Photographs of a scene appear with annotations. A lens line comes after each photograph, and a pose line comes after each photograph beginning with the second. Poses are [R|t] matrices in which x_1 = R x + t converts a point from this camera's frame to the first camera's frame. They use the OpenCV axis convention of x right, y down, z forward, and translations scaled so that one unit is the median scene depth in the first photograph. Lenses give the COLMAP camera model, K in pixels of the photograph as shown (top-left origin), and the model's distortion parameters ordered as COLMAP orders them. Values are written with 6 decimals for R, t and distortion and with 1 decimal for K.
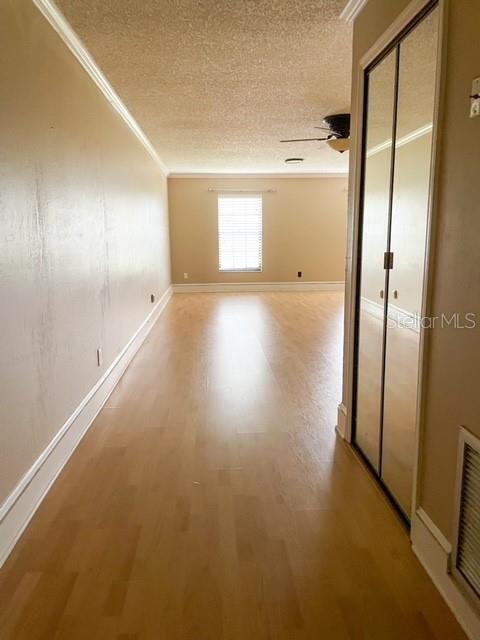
lens RADIAL K [[485.8, 0, 238.9], [0, 485.8, 317.6], [0, 0, 1]] dist [0.057878, -0.006362]
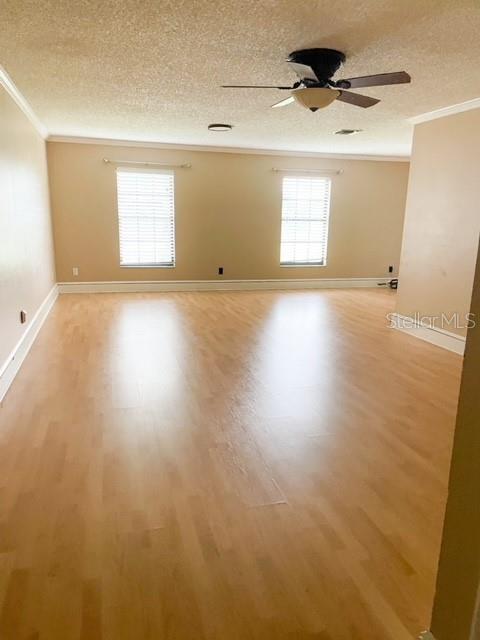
lens RADIAL K [[485.8, 0, 240.6], [0, 485.8, 321.9], [0, 0, 1]] dist [0.057878, -0.006362]
pose [[0.977480, -0.015889, 0.210430, -0.018533], [0.005989, 0.998849, 0.047599, -0.043814], [-0.210944, -0.045266, 0.976449, 0.190863]]
